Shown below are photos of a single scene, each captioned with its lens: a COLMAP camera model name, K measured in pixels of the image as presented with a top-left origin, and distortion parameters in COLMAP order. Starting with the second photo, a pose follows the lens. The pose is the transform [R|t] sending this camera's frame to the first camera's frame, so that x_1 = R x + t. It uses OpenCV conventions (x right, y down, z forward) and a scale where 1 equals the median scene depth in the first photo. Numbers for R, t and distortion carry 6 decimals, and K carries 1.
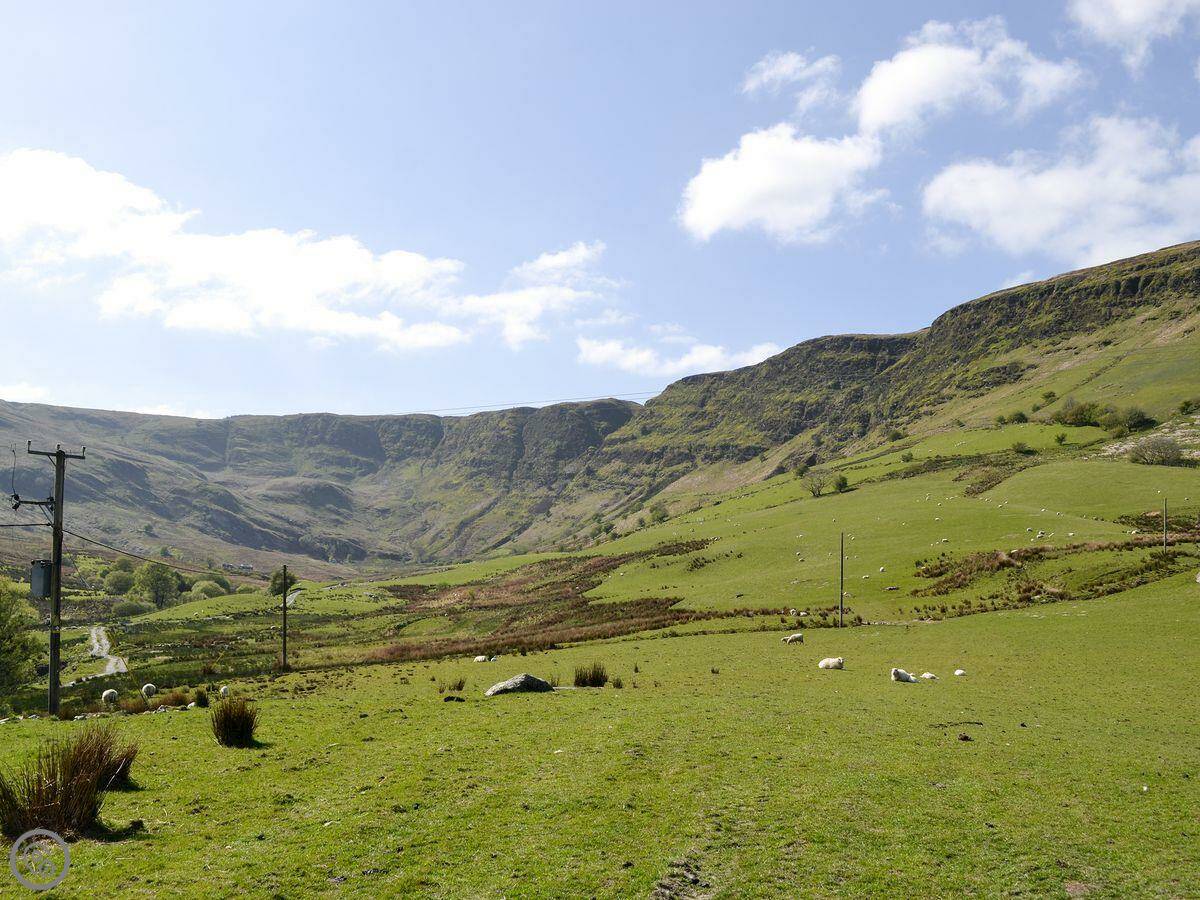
lens RADIAL K [[1368.3, 0, 600.0], [0, 1368.3, 450.0], [0, 0, 1]] dist [-0.024122, -0.241146]
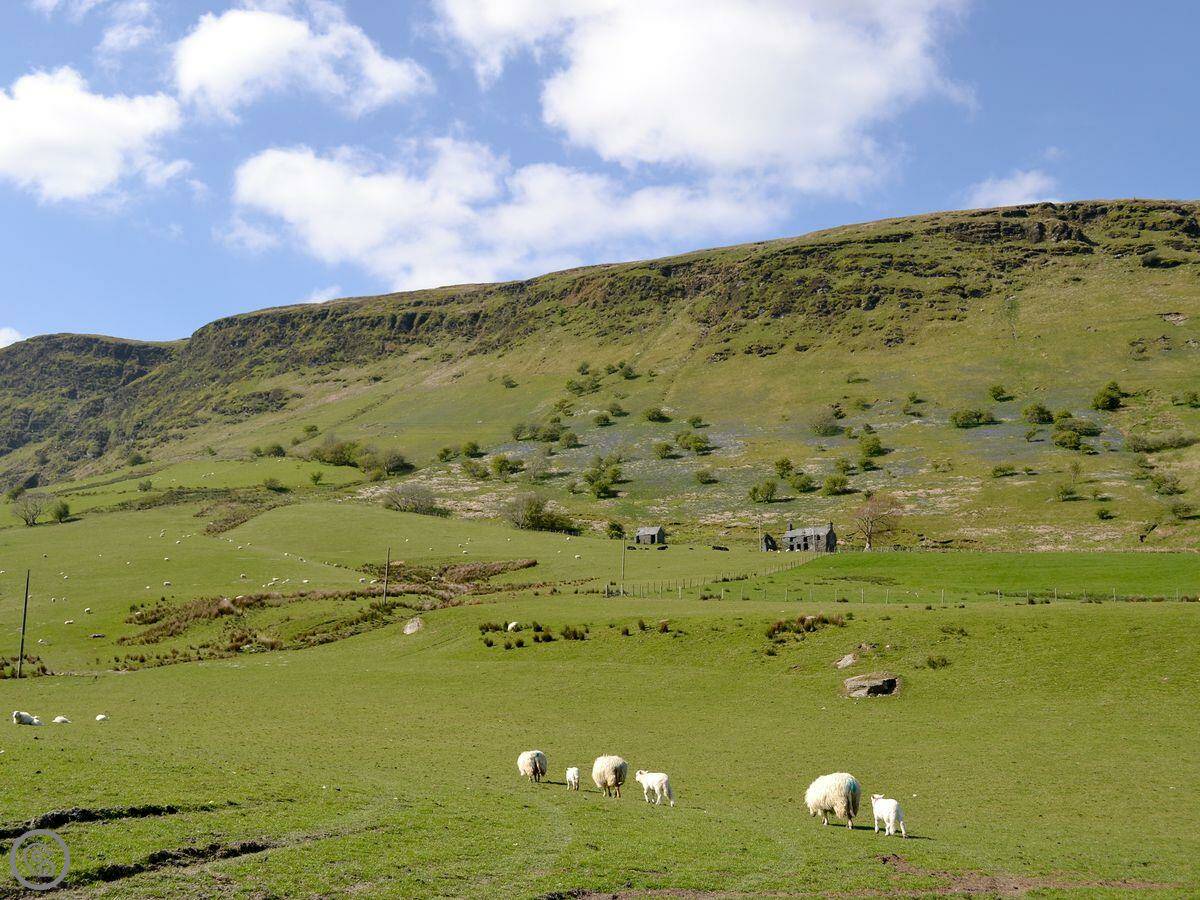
lens RADIAL K [[1368.3, 0, 600.0], [0, 1368.3, 450.0], [0, 0, 1]] dist [-0.024122, -0.241146]
pose [[0.812476, 0.084408, 0.576851, -0.039251], [-0.068142, 0.996431, -0.049827, 0.006165], [-0.578998, 0.001175, 0.815328, 0.139532]]
